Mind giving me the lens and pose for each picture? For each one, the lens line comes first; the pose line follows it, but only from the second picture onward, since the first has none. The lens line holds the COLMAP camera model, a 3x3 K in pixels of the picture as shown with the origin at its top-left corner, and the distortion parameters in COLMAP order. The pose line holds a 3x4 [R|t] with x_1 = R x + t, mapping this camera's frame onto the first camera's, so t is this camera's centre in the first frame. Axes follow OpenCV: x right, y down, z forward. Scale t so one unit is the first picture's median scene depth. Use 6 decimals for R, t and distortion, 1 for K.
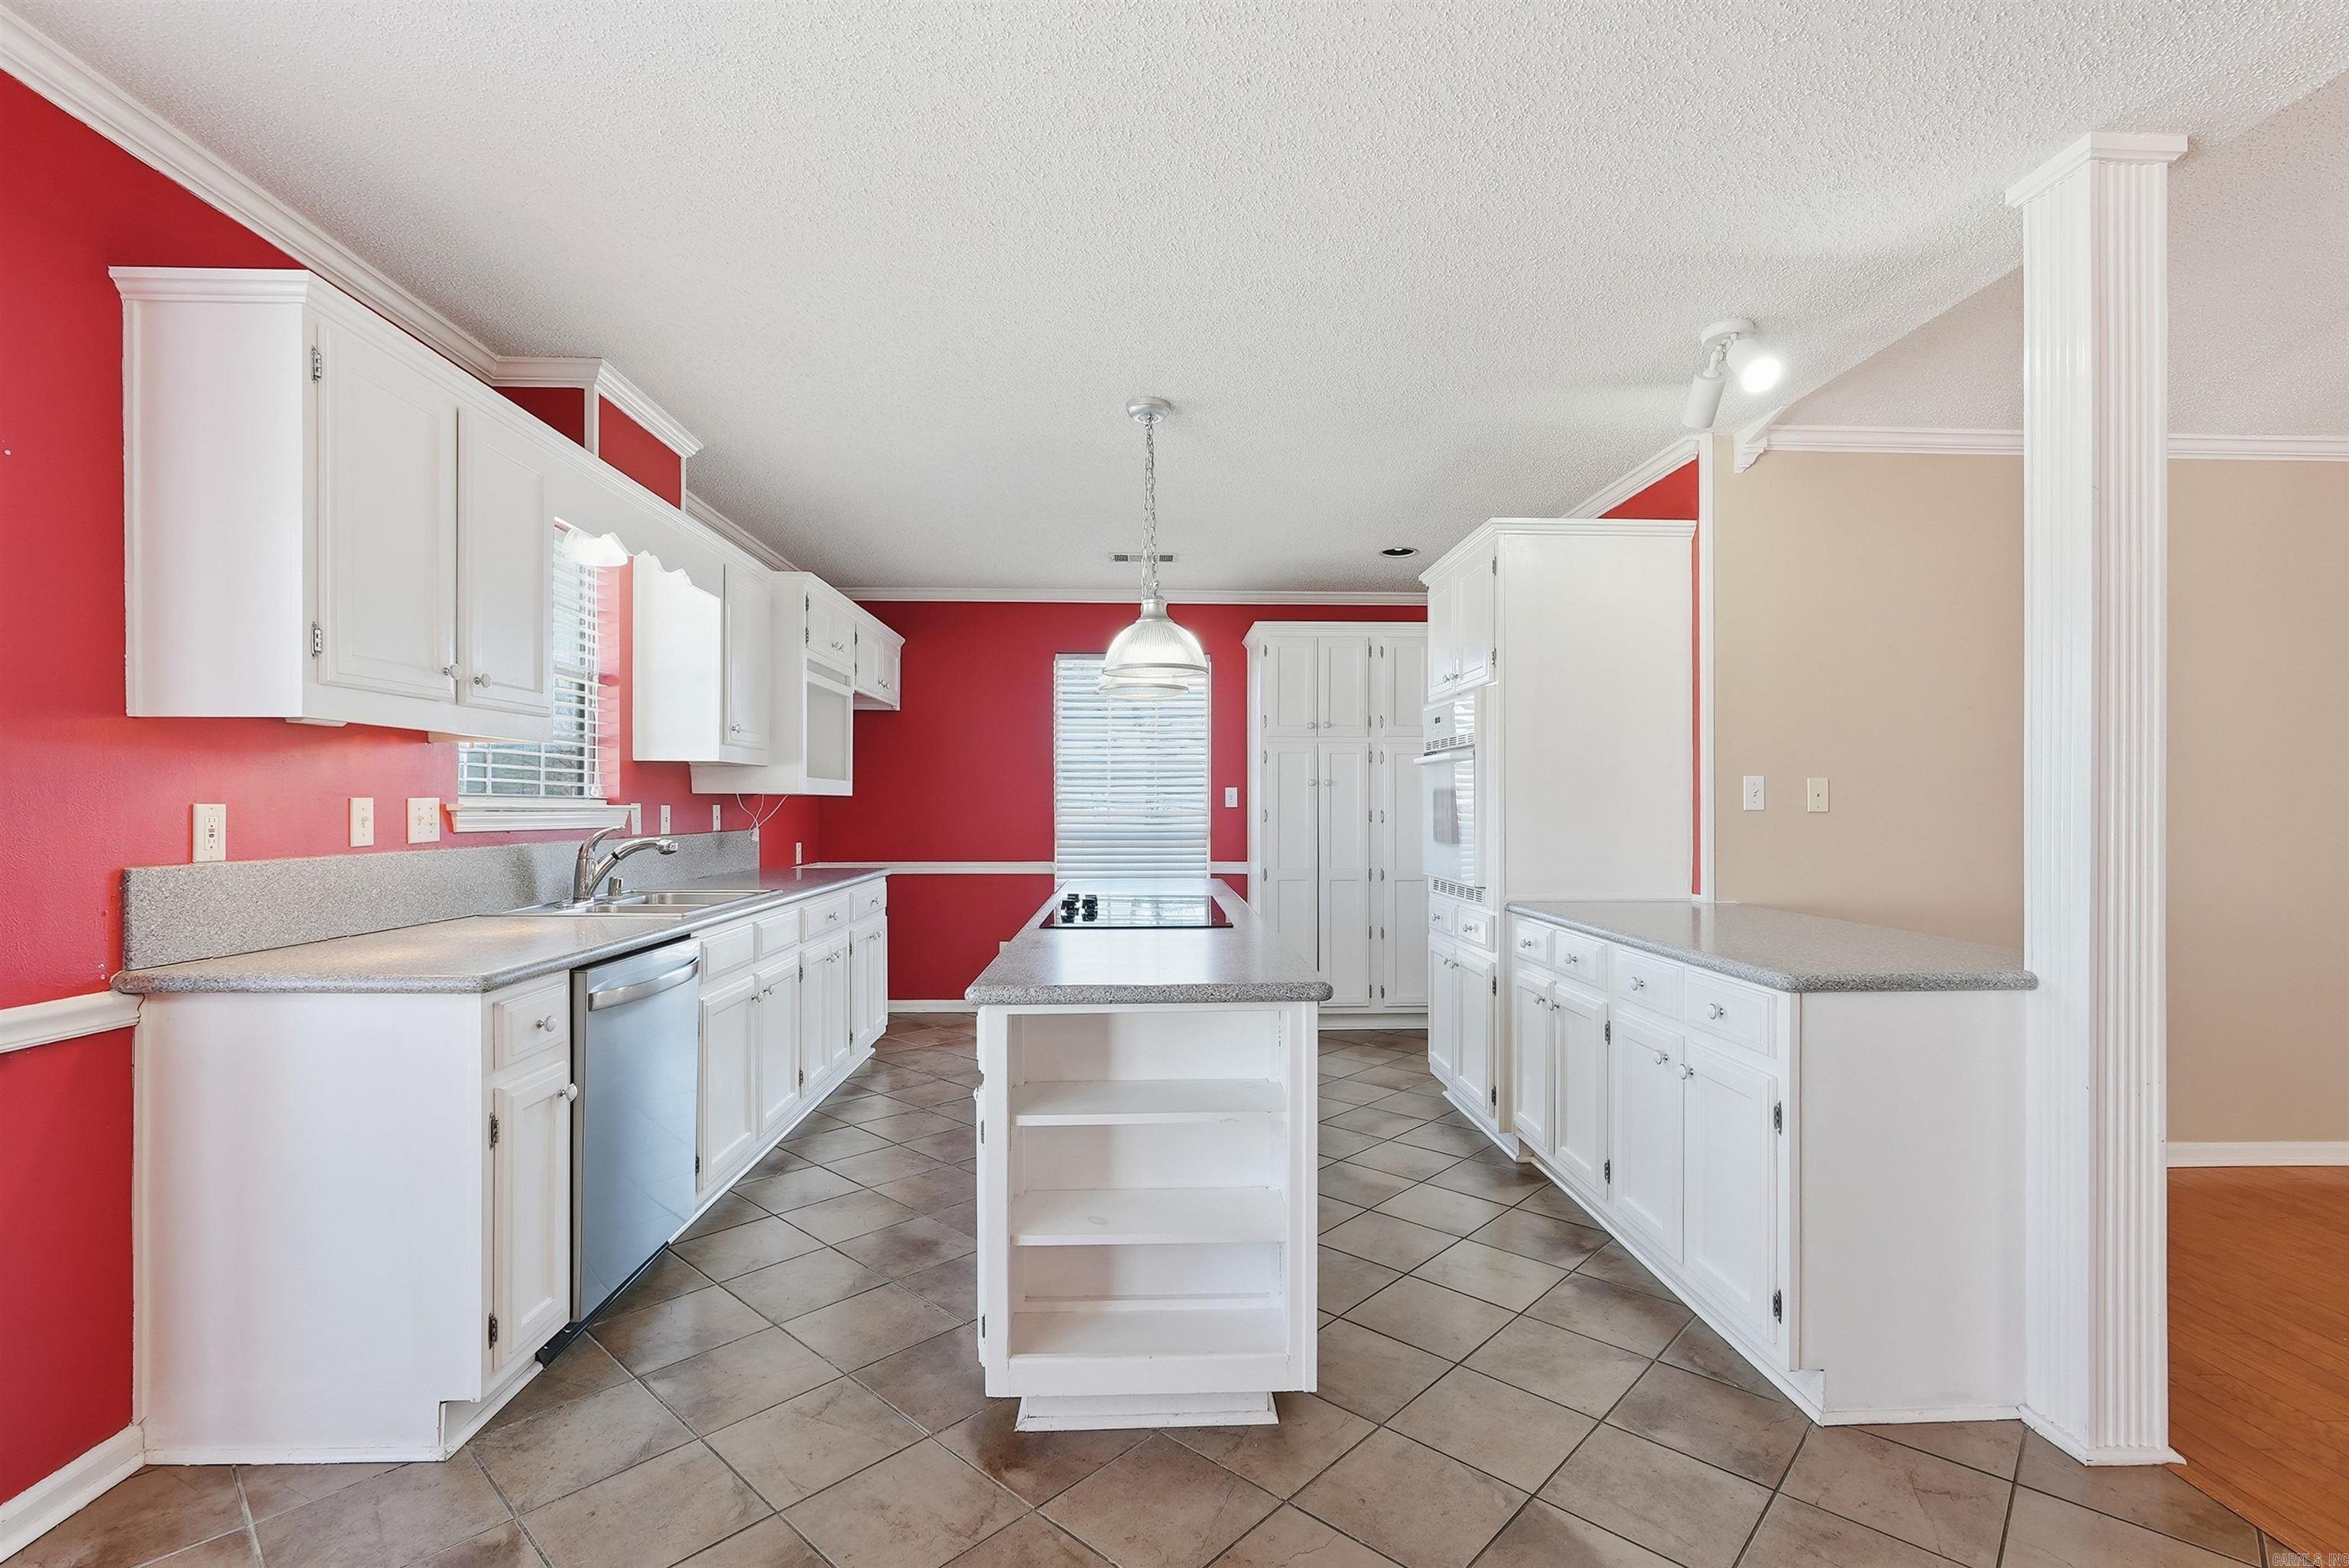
lens RADIAL K [[1046.8, 0, 1174.5], [0, 1046.8, 784.0], [0, 0, 1]] dist [-0.004567, 0.000351]
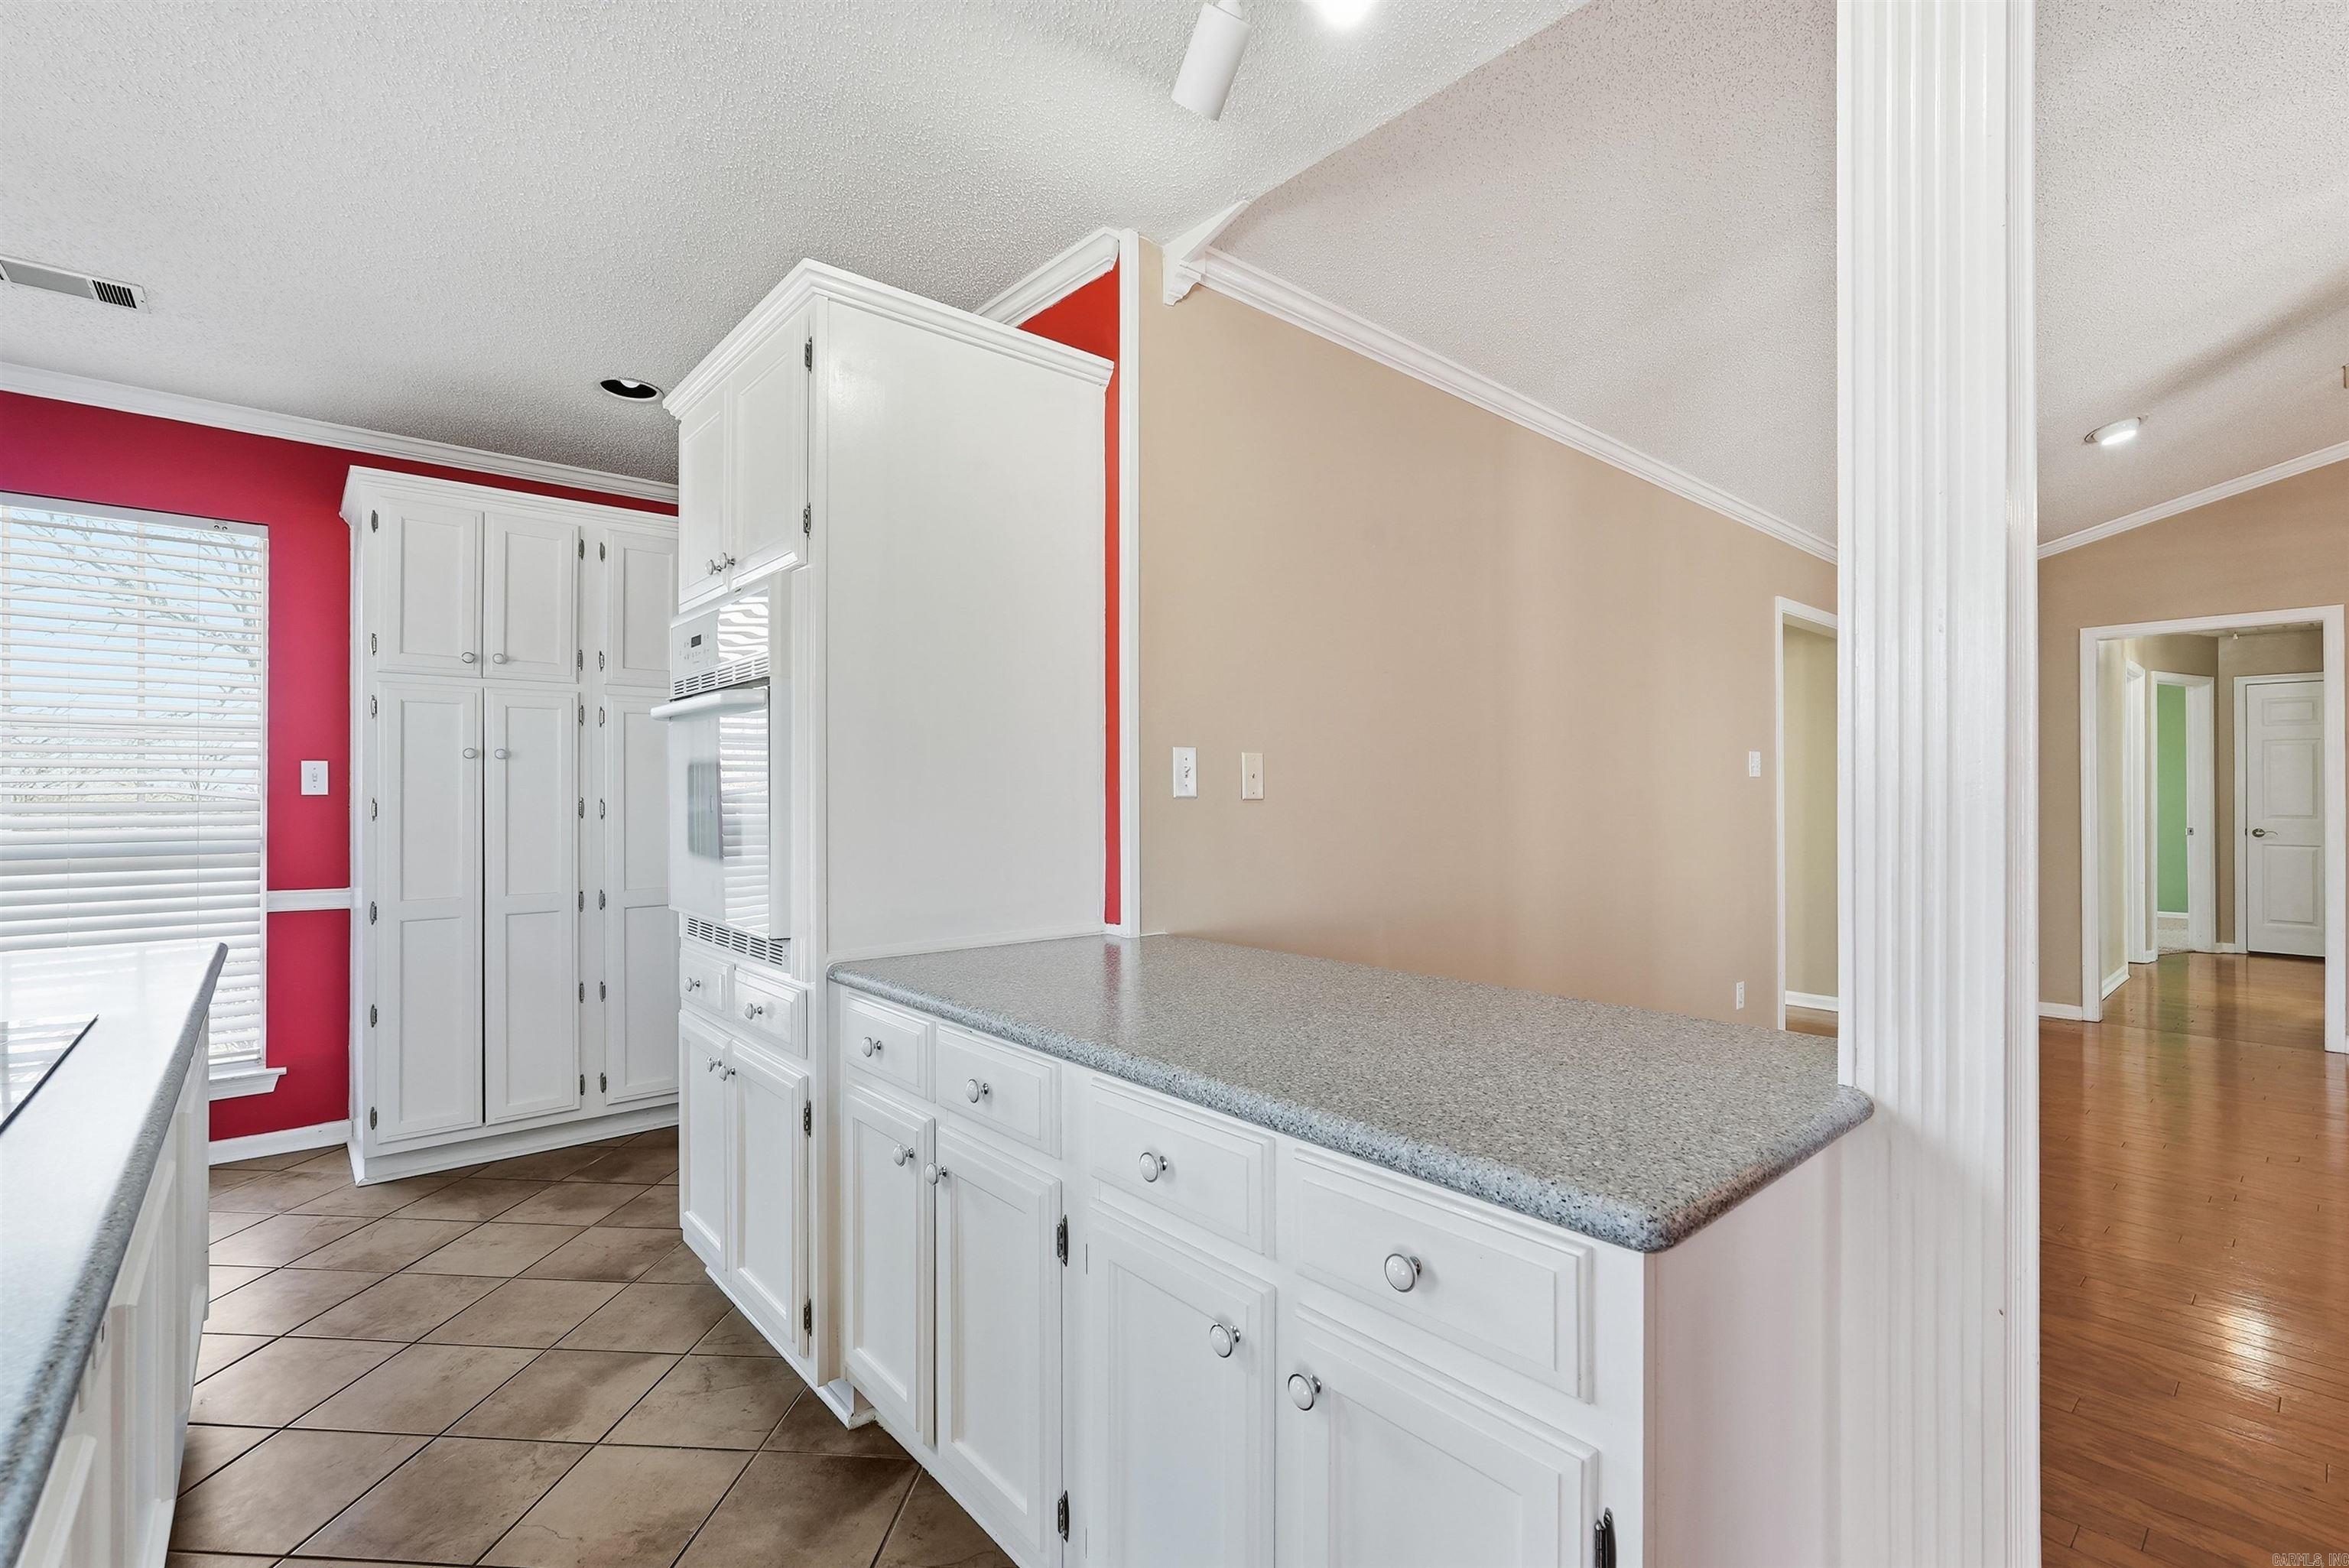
lens RADIAL K [[1044.4, 0, 1180.4], [0, 1044.4, 805.4], [0, 0, 1]] dist [-0.014777, 0.000021]
pose [[0.774073, -0.006446, 0.633063, 0.100710], [-0.013146, 0.999569, 0.026252, 0.010846], [-0.632959, -0.028643, 0.773655, 0.410825]]
